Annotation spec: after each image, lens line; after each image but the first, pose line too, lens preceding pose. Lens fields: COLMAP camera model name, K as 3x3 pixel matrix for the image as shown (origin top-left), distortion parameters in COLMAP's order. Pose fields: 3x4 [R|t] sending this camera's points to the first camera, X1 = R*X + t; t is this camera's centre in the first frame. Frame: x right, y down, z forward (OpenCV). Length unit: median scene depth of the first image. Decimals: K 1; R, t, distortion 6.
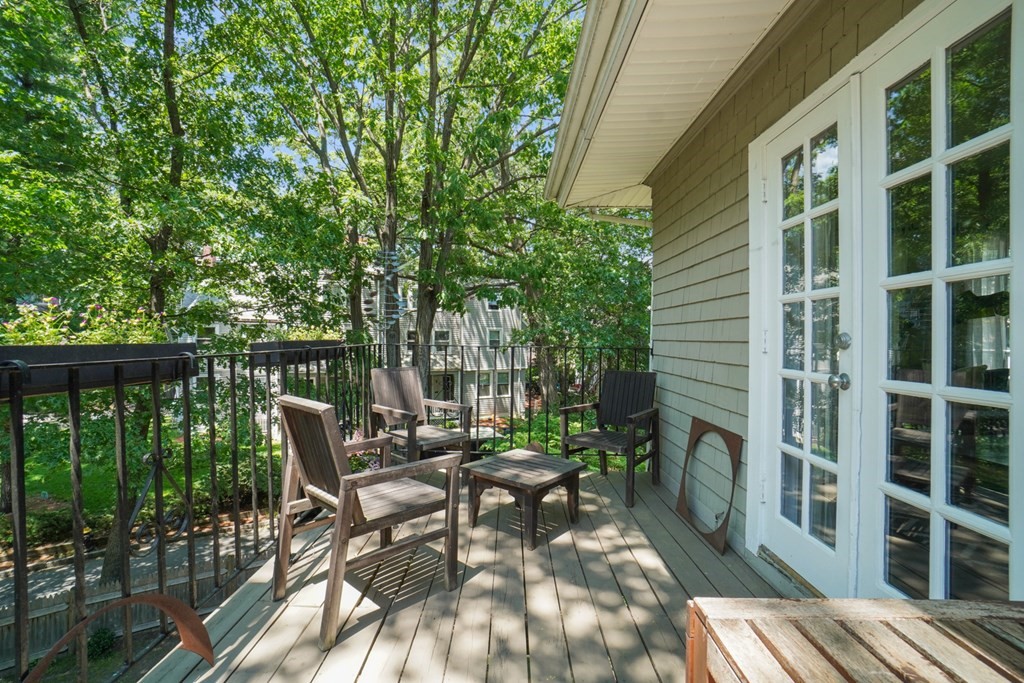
lens RADIAL K [[452.5, 0, 507.0], [0, 452.5, 332.0], [0, 0, 1]] dist [-0.059288, 0.018797]
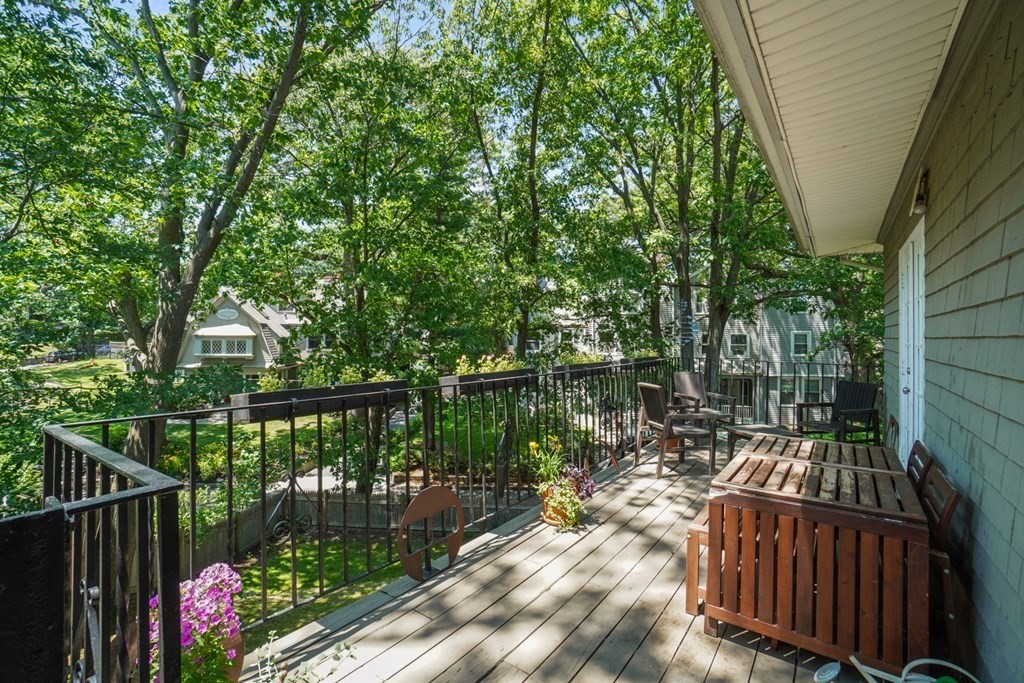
lens RADIAL K [[462.3, 0, 499.0], [0, 462.3, 330.6], [0, 0, 1]] dist [-0.026129, 0.000749]
pose [[0.804571, -0.005658, -0.593829, 0.072825], [0.004709, 0.999984, -0.003147, -0.026604], [0.593838, -0.000264, 0.804585, -0.282376]]
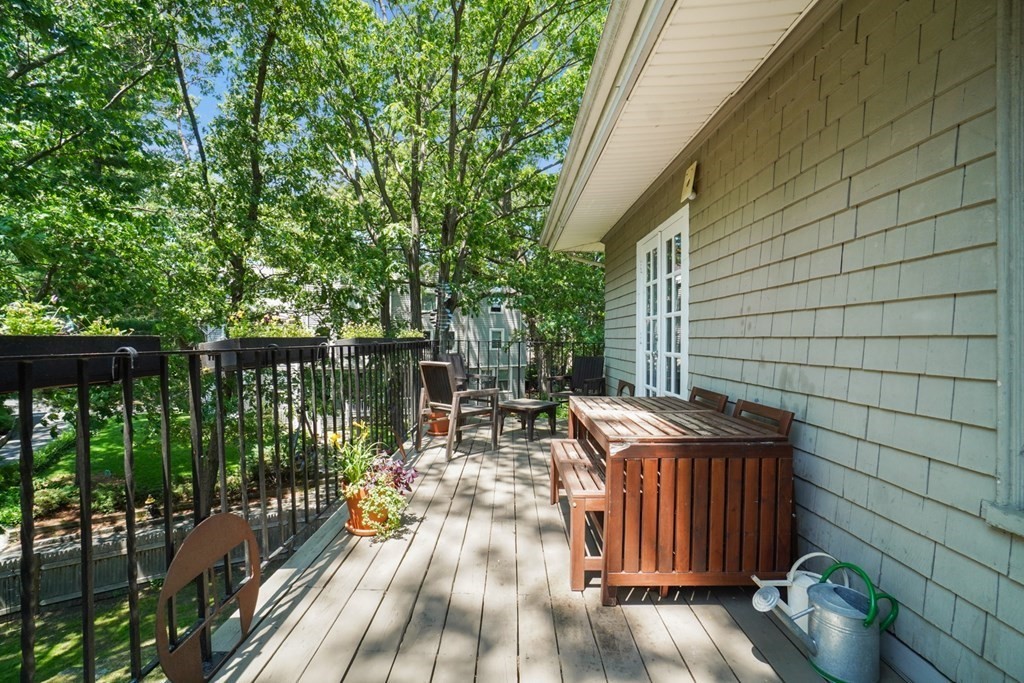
lens RADIAL K [[452.5, 0, 507.0], [0, 452.5, 332.0], [0, 0, 1]] dist [-0.059288, 0.018797]
pose [[0.999996, 0.001285, 0.002645, -0.014042], [-0.001283, 0.999999, -0.000898, -0.001216], [-0.002646, 0.000895, 0.999996, -0.241859]]
